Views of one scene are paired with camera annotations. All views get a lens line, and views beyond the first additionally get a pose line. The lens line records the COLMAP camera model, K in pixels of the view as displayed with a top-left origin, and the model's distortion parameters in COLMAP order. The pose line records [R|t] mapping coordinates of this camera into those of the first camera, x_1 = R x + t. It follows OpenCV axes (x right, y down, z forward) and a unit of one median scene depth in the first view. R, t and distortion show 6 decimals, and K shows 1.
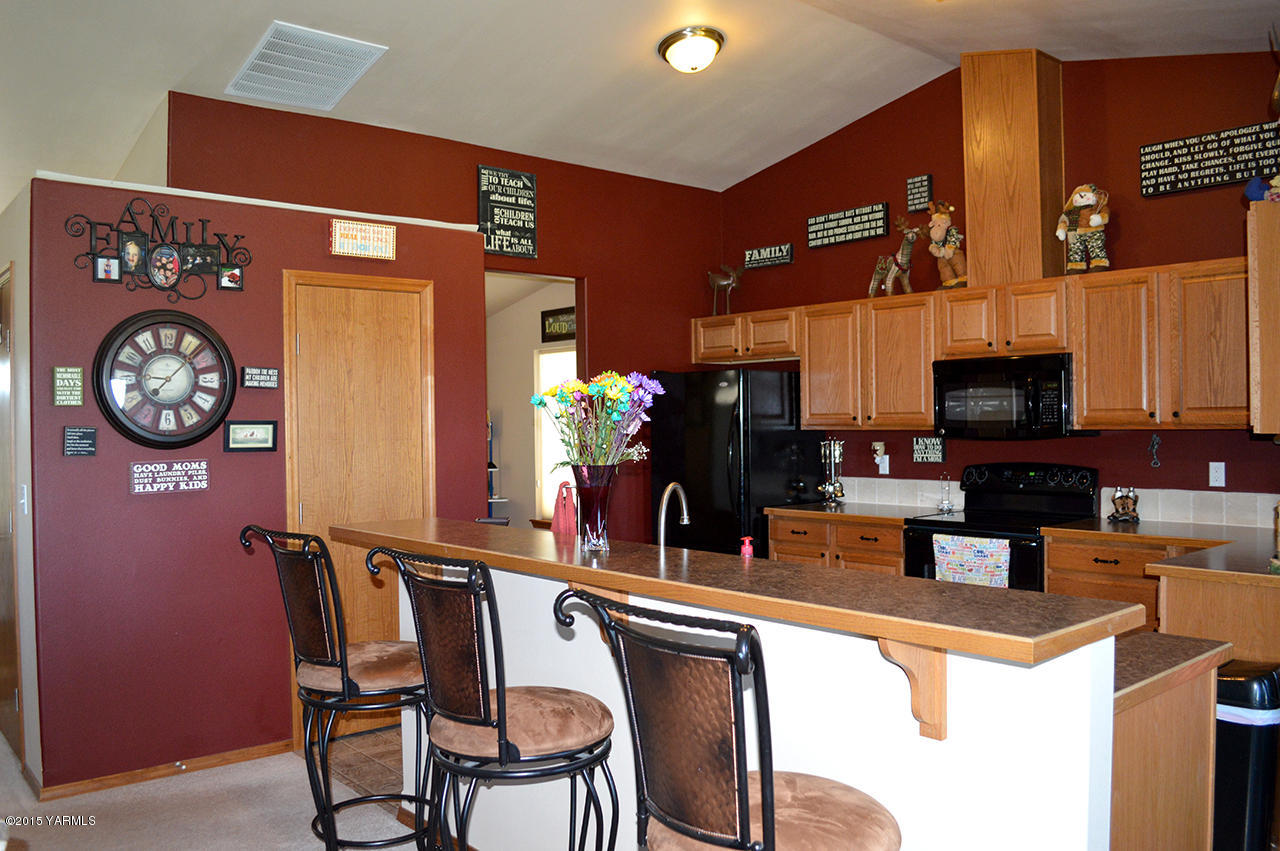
lens RADIAL K [[1063.3, 0, 643.1], [0, 1063.3, 421.6], [0, 0, 1]] dist [-0.082026, 0.006731]
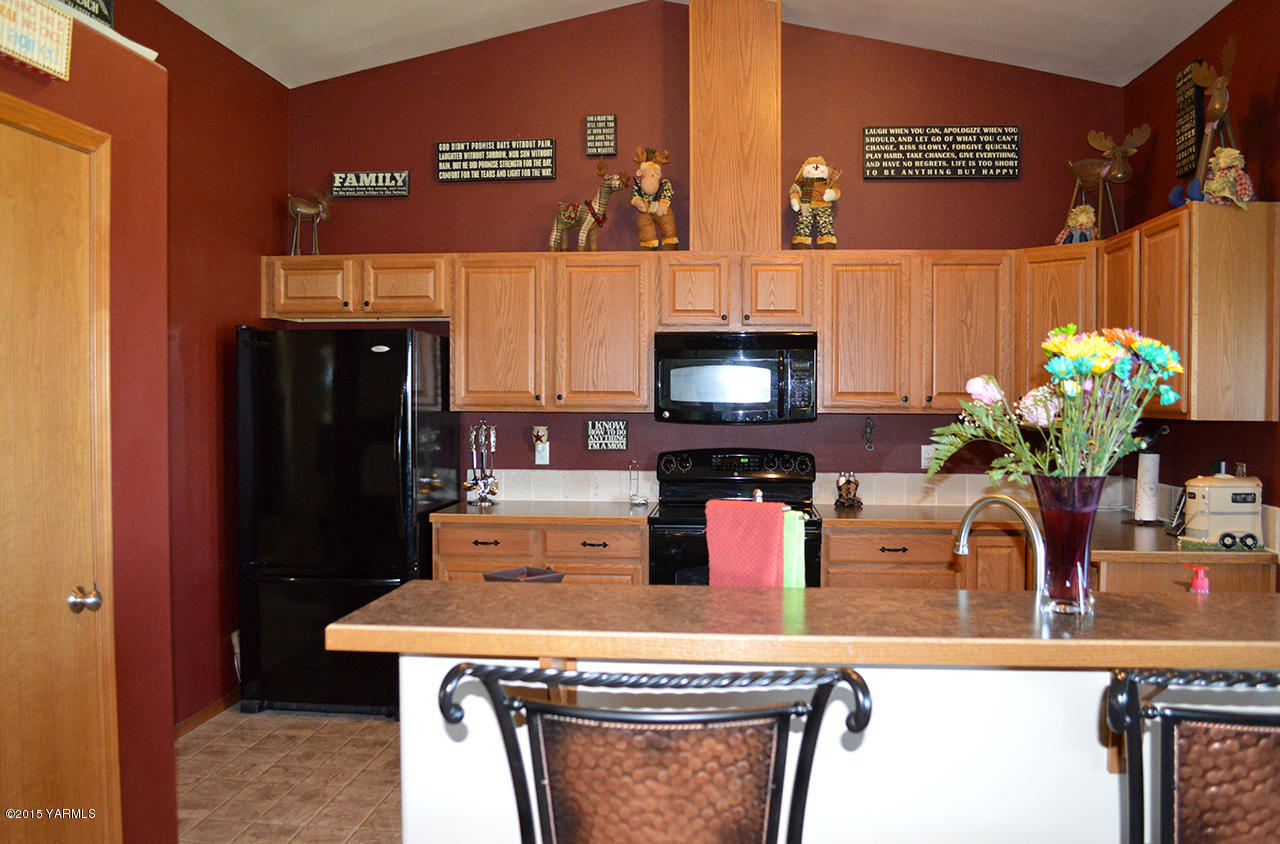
lens RADIAL K [[1063.3, 0, 641.9], [0, 1063.3, 423.5], [0, 0, 1]] dist [-0.082026, 0.006731]
pose [[0.710474, -0.004346, 0.703710, -0.336853], [-0.011196, 0.999785, 0.017479, 0.001826], [-0.703634, -0.020297, 0.710272, 0.385194]]
